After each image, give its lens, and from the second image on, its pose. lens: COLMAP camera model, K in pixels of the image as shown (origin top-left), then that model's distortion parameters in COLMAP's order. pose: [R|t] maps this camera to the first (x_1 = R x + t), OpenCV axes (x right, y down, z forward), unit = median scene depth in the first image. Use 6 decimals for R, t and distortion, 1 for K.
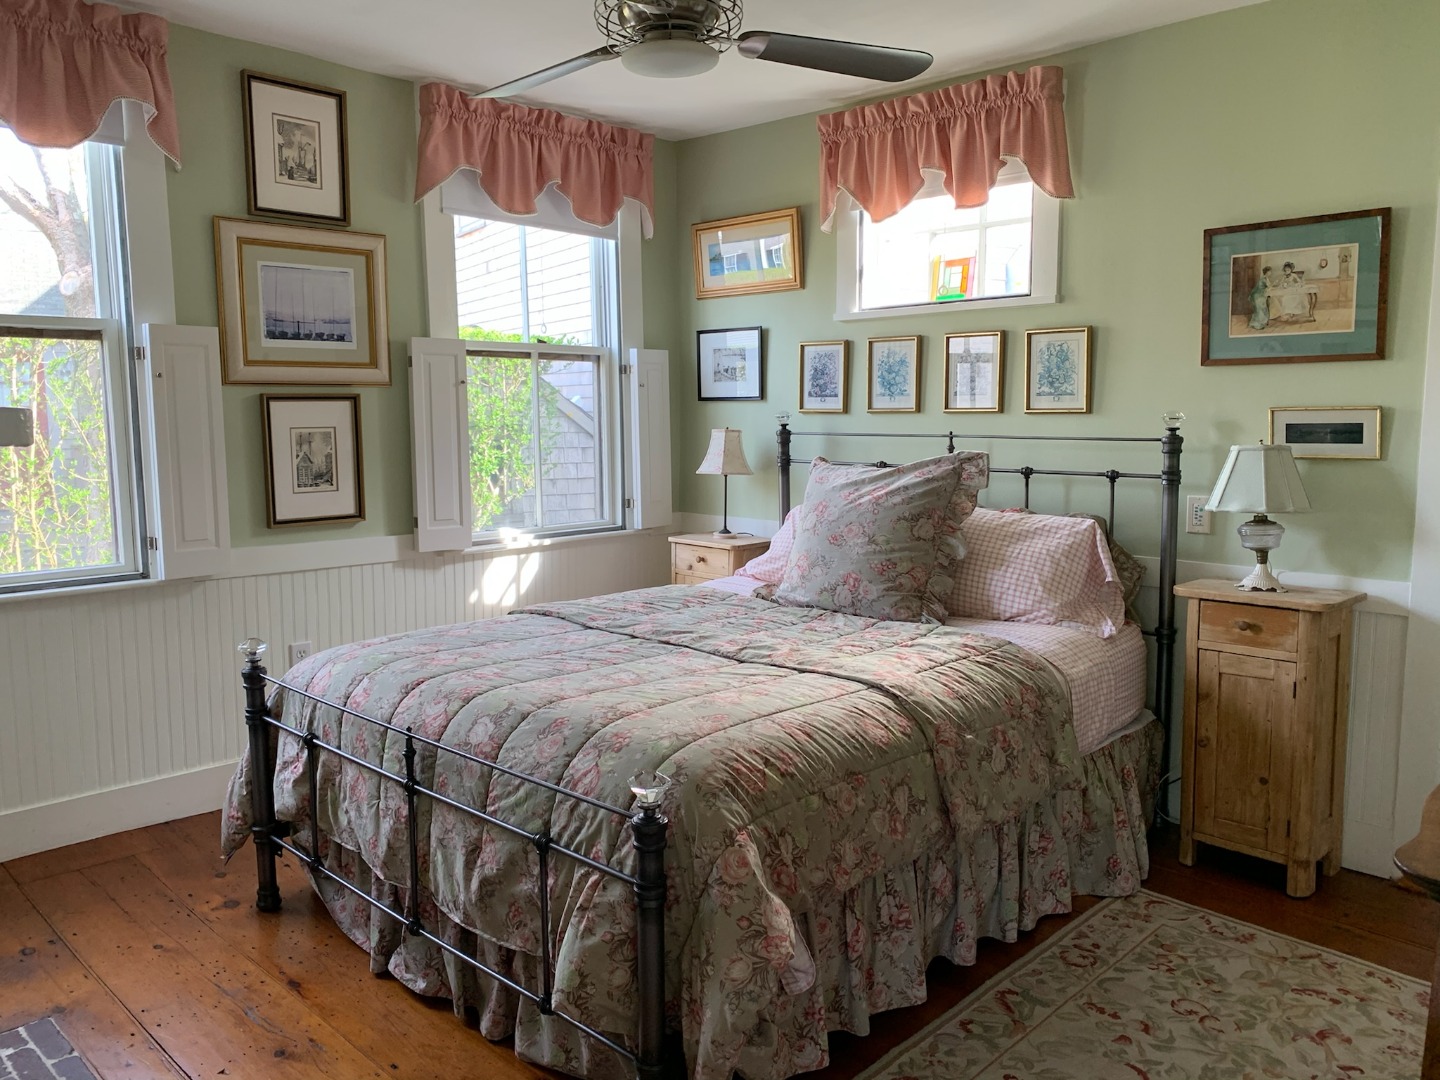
lens RADIAL K [[1105.3, 0, 725.0], [0, 1105.3, 529.9], [0, 0, 1]] dist [0.049042, -0.047658]
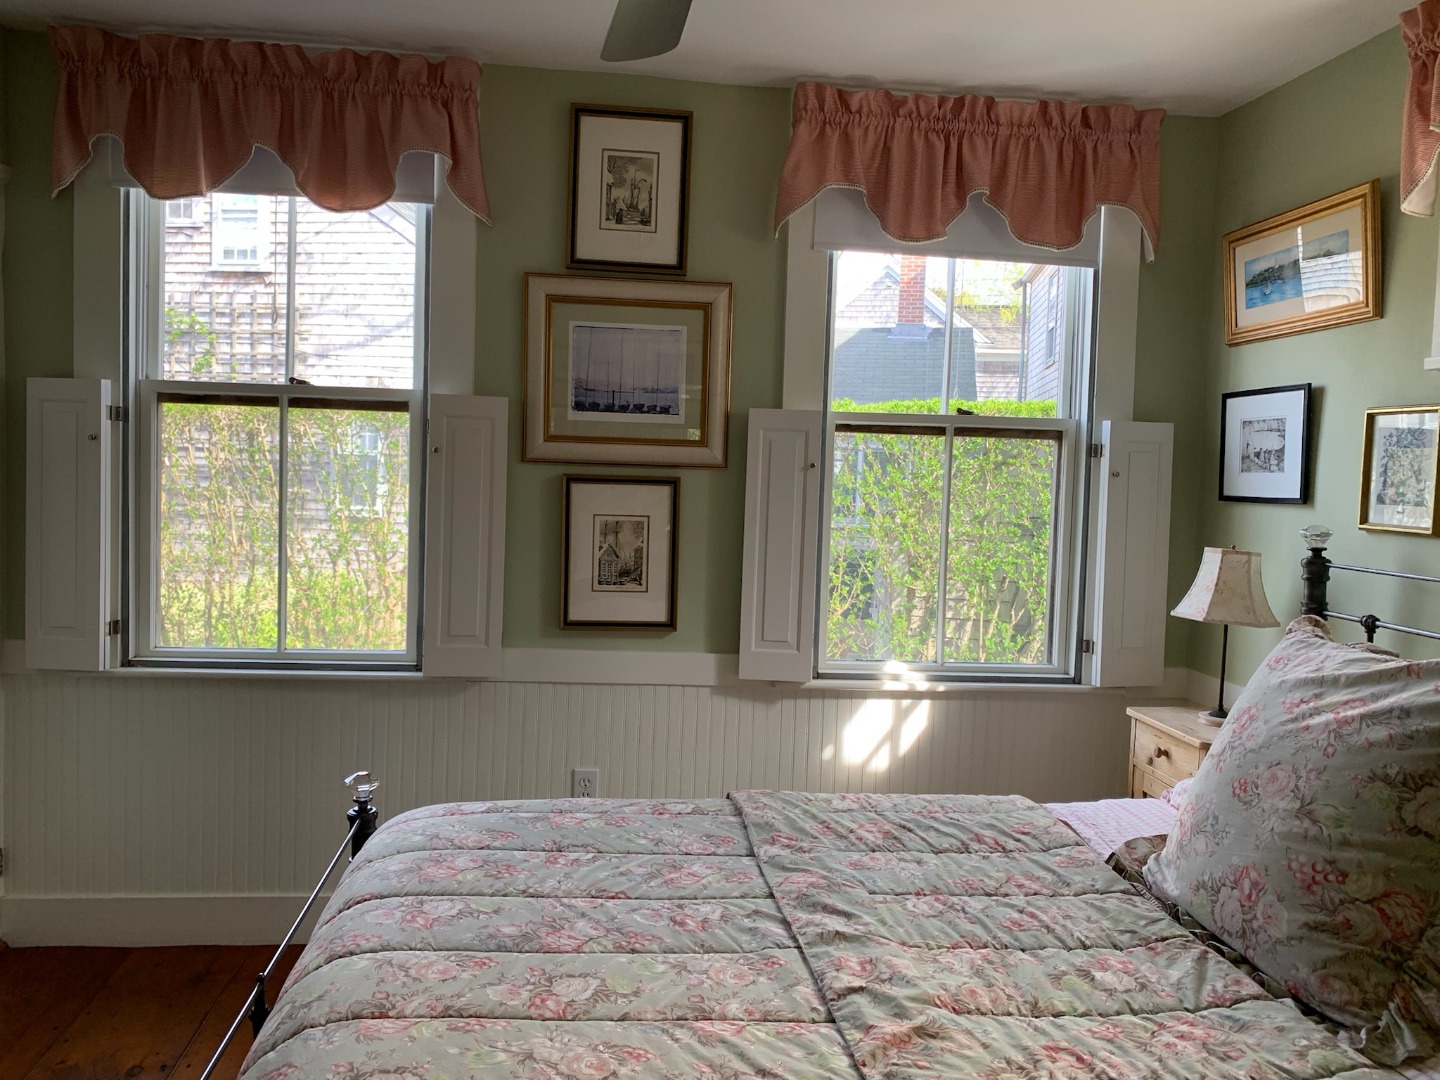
lens RADIAL K [[1107.8, 0, 712.8], [0, 1107.8, 526.6], [0, 0, 1]] dist [0.017113, -0.016632]
pose [[0.769616, 0.059776, -0.635703, 0.204160], [-0.105524, 0.993825, -0.034303, -0.060408], [0.629727, 0.093482, 0.771171, 0.393472]]
